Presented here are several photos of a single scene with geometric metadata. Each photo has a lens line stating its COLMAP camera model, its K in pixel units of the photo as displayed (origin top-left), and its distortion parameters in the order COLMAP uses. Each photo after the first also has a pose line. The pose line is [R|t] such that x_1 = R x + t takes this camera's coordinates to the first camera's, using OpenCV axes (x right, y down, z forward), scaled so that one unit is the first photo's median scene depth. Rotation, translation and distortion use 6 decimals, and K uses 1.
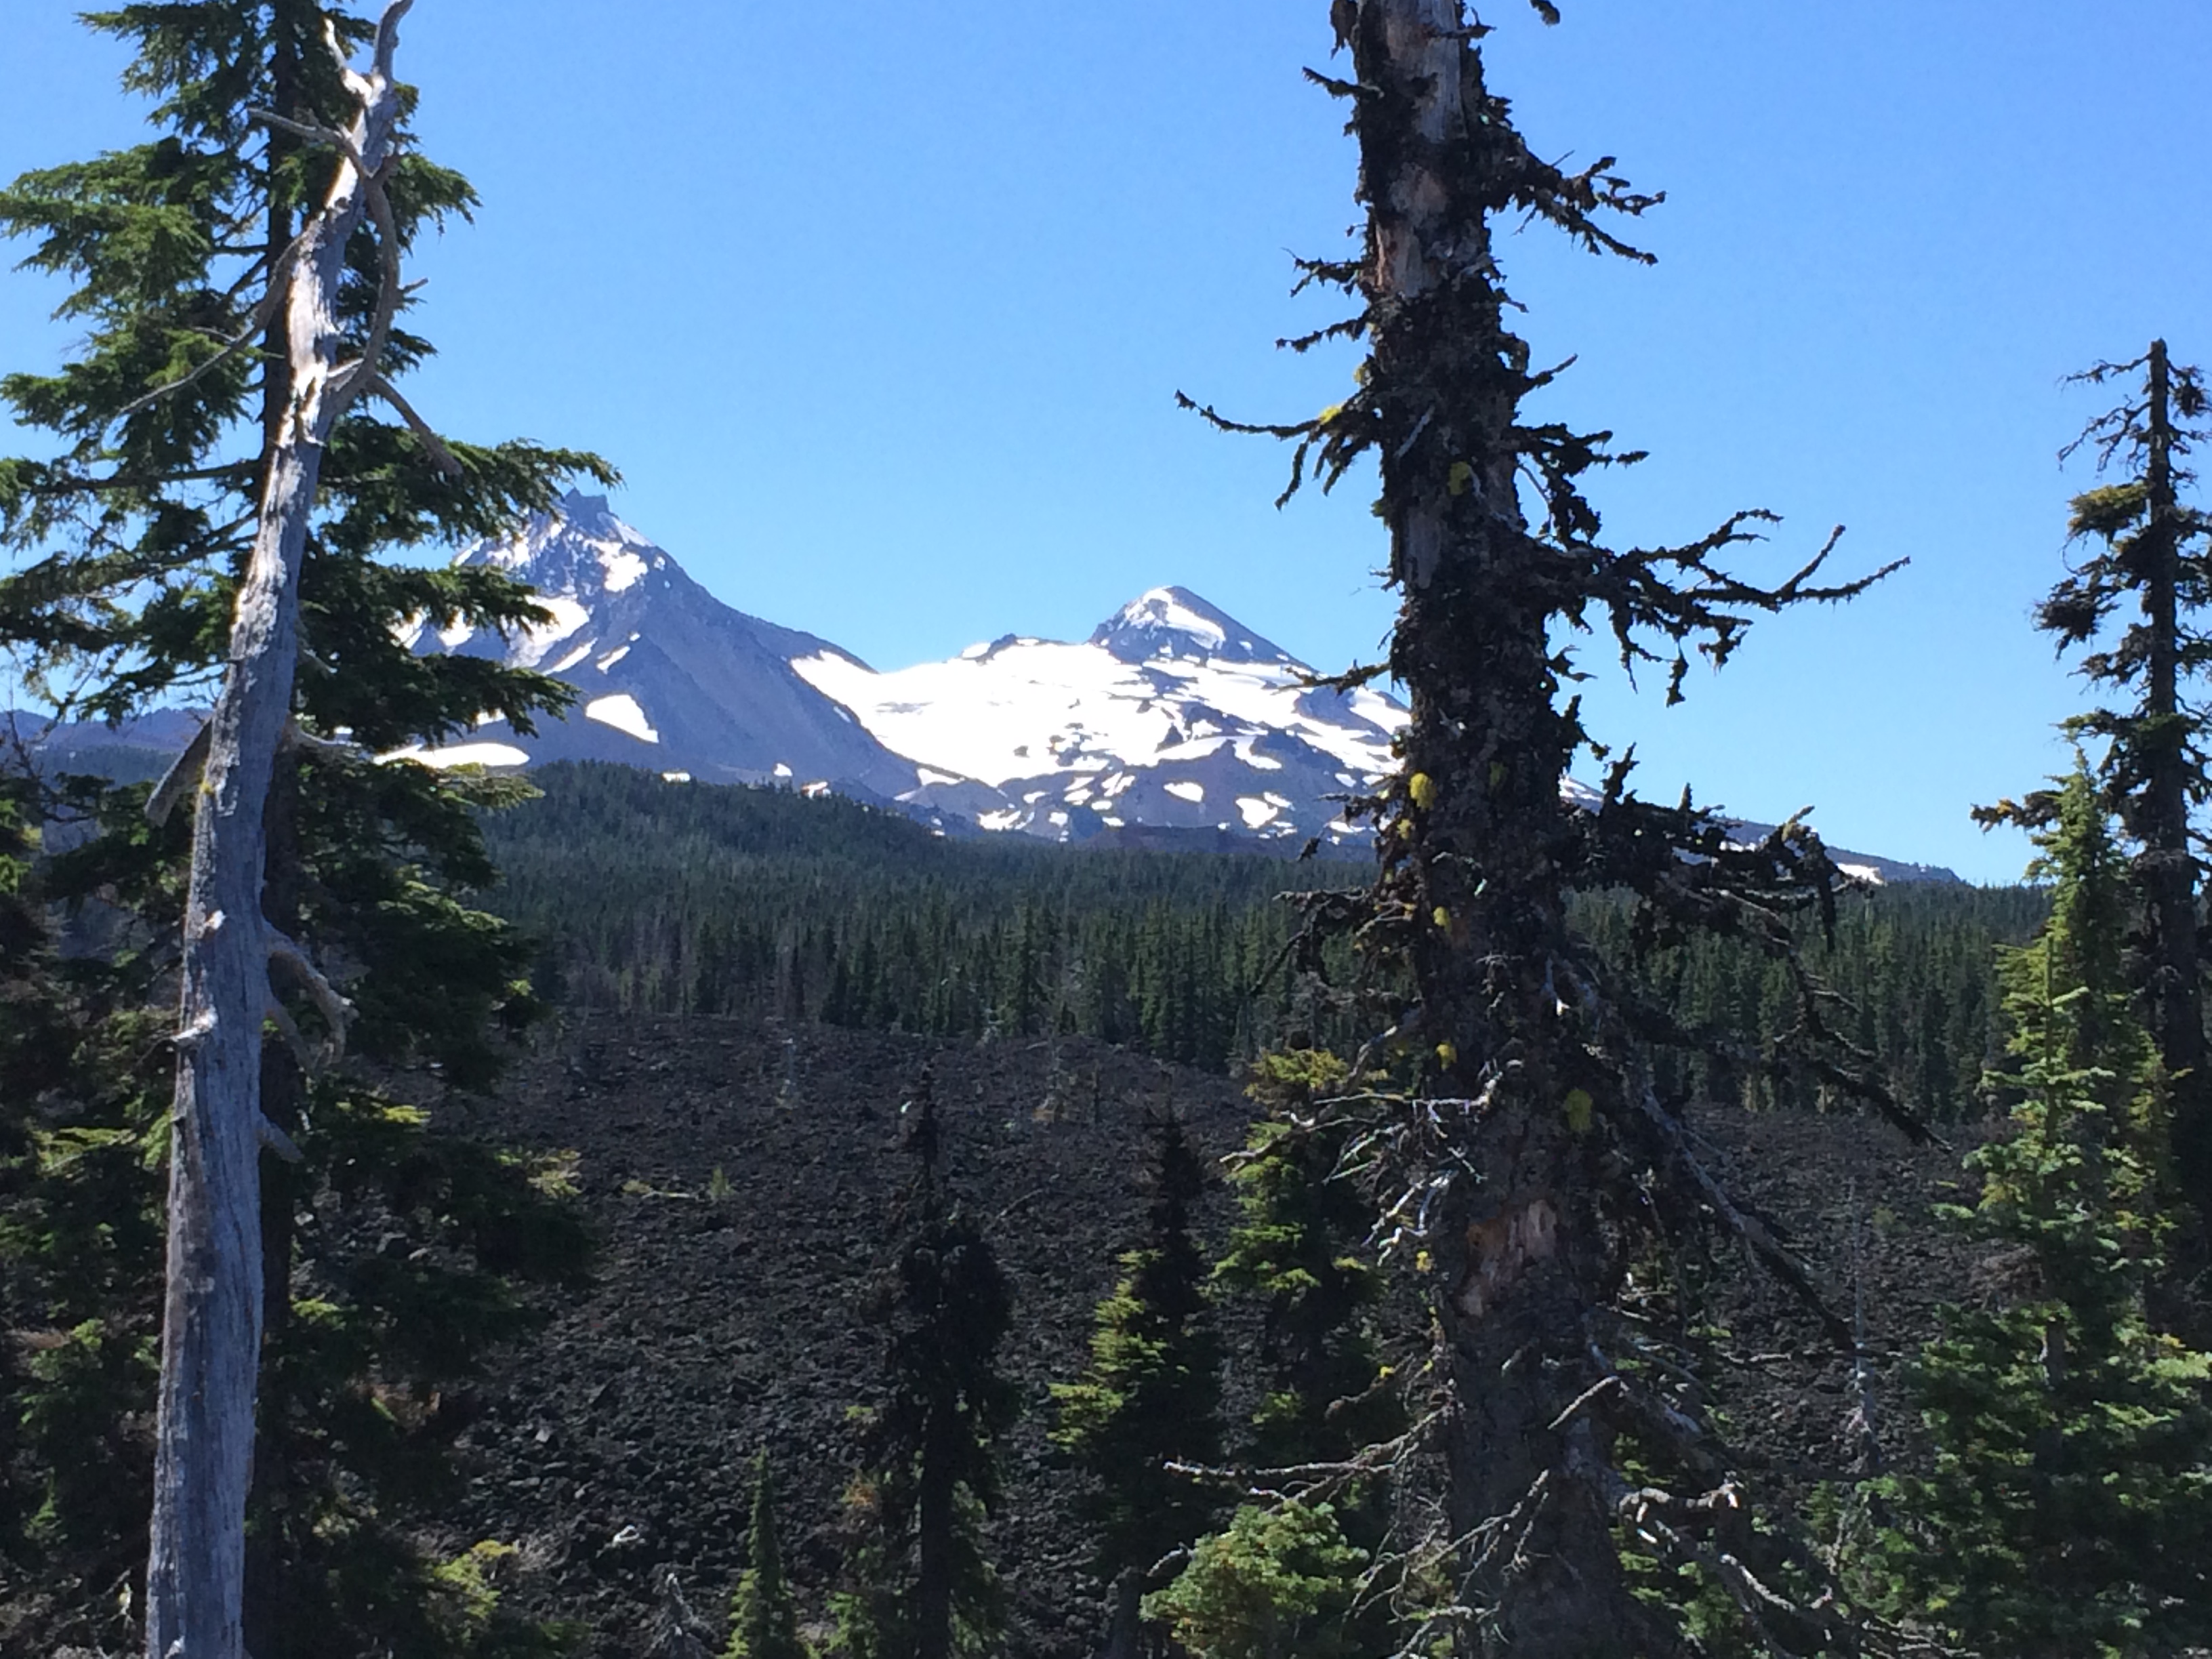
lens RADIAL K [[4320.1, 0, 1101.4], [0, 4320.1, 830.4], [0, 0, 1]] dist [0.039343, 0.000000]
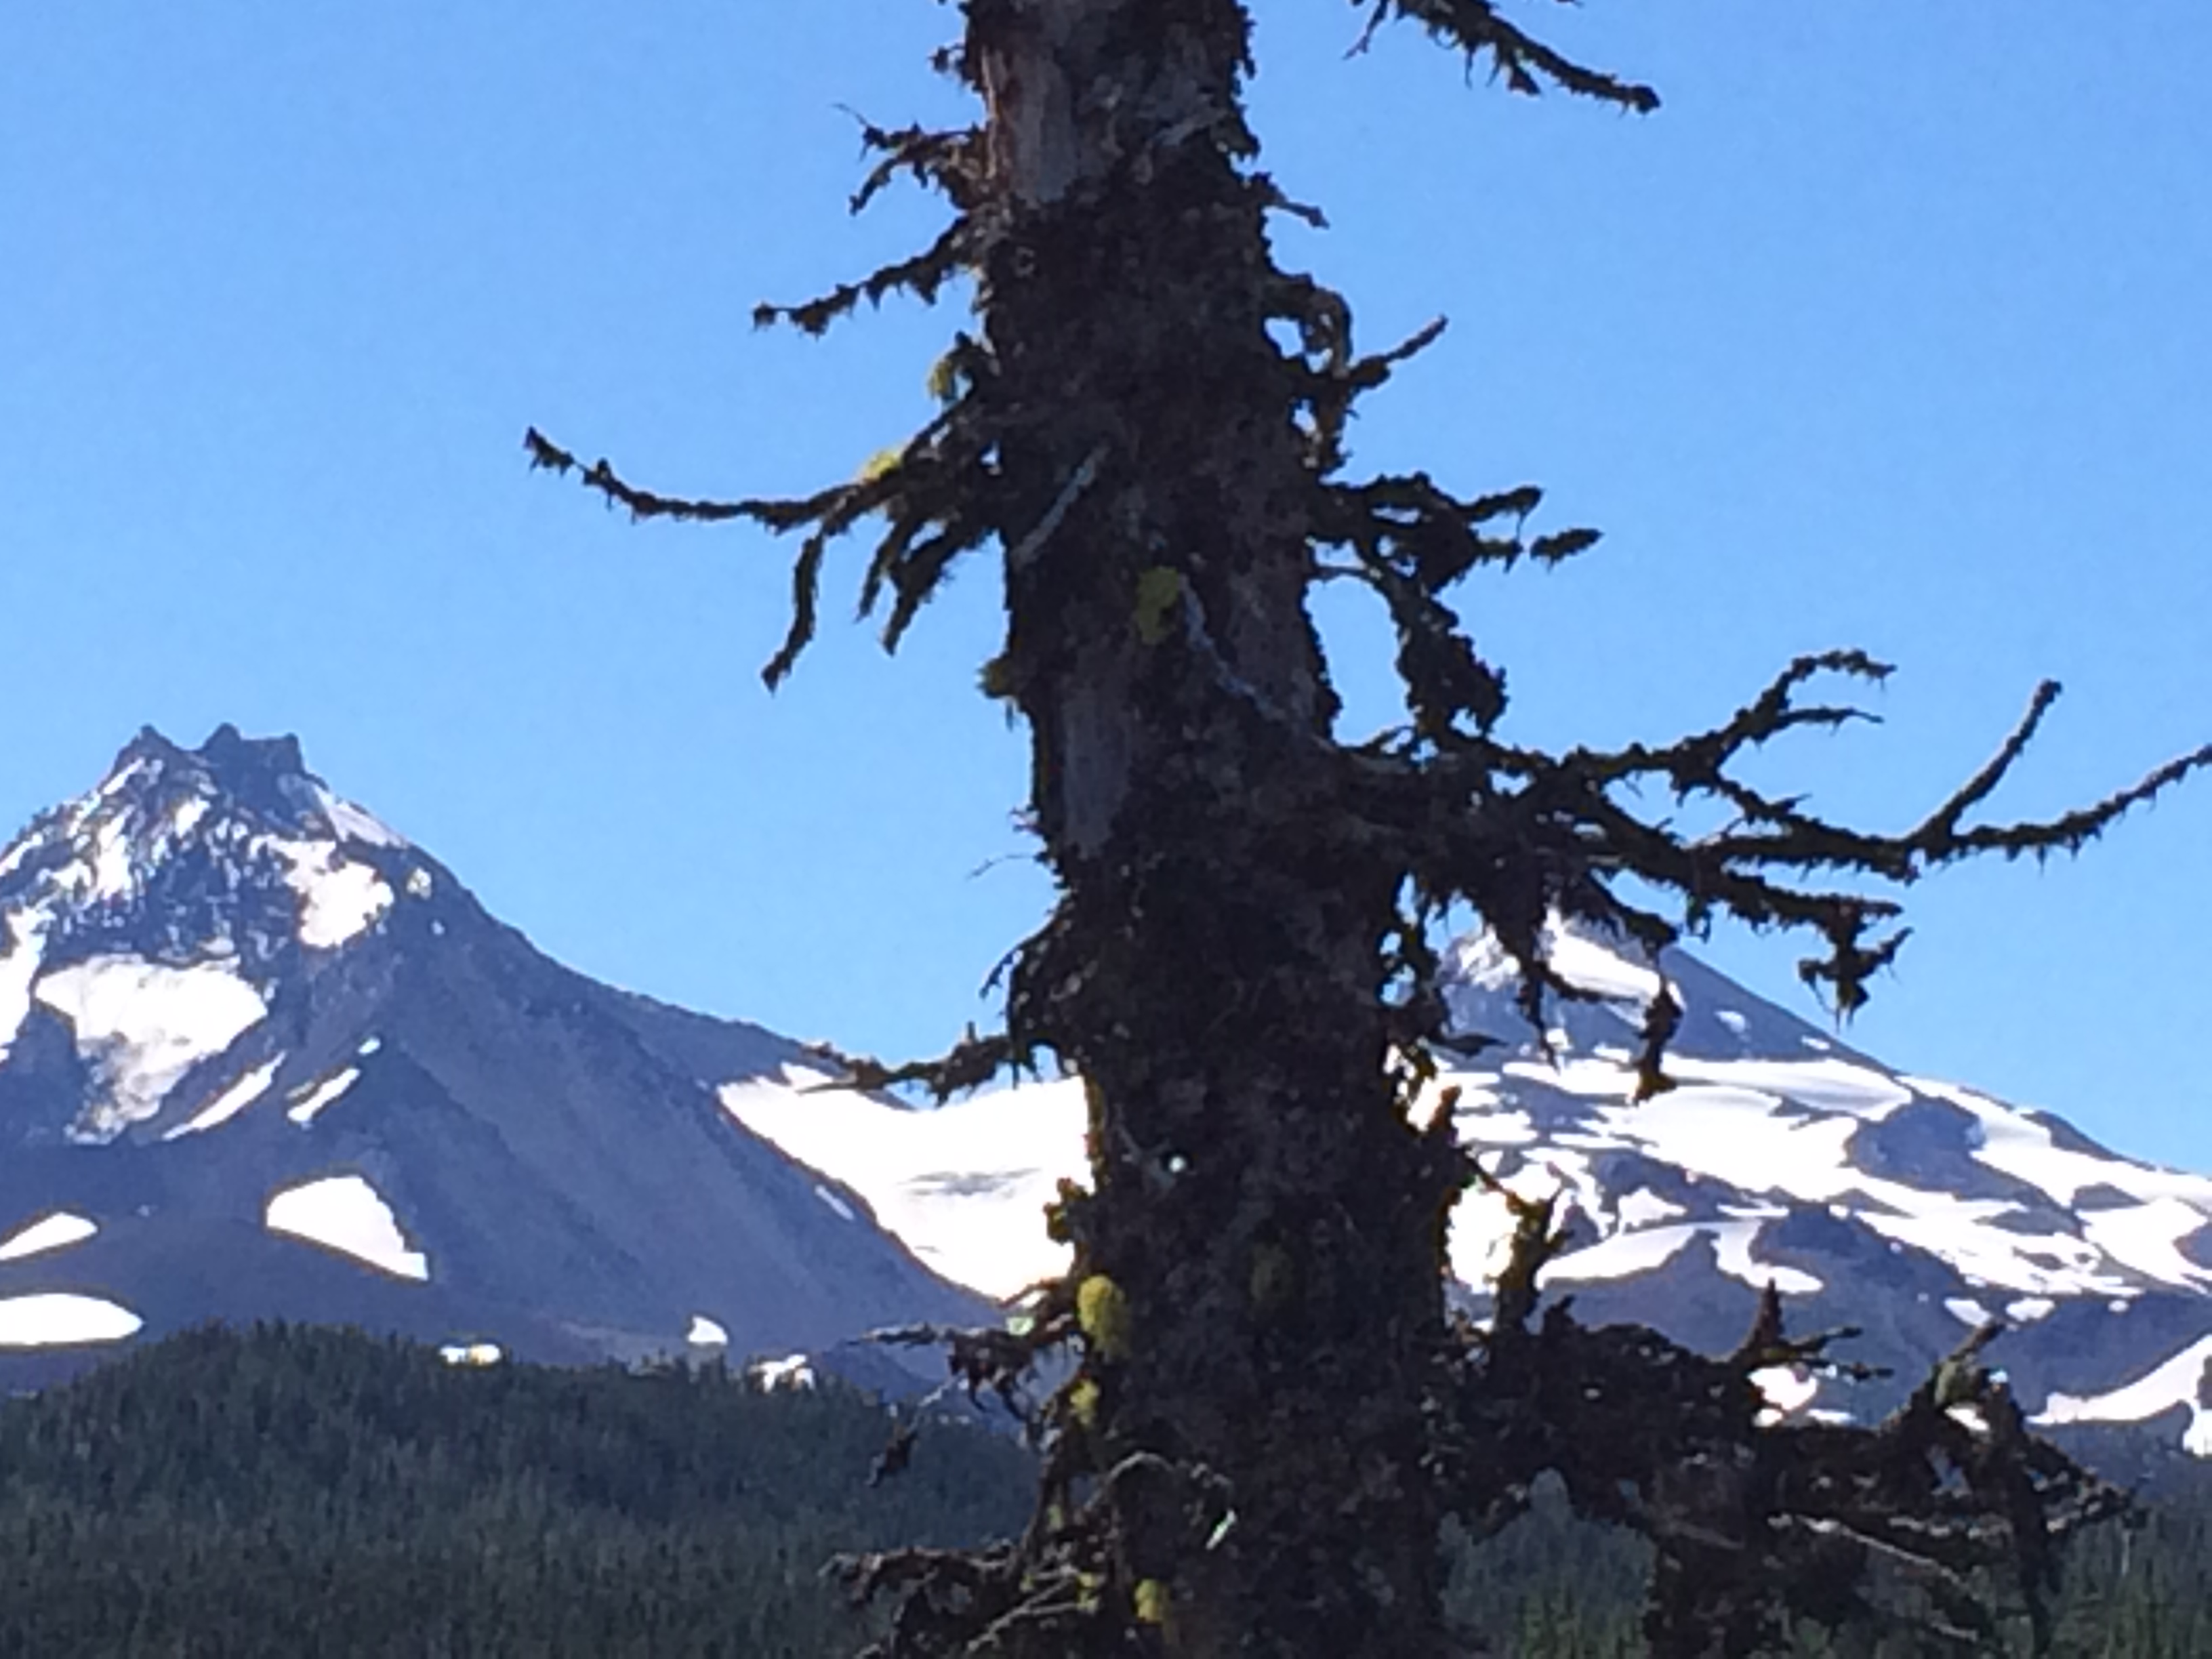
lens RADIAL K [[9597.6, 0, 1107.3], [0, 9597.6, 829.2], [0, 0, 1]] dist [-0.008079, 0.000000]
pose [[0.998921, -0.034305, -0.031317, 0.103377], [0.032219, 0.997376, -0.064835, 0.004650], [0.033459, 0.063756, 0.997404, 0.022538]]
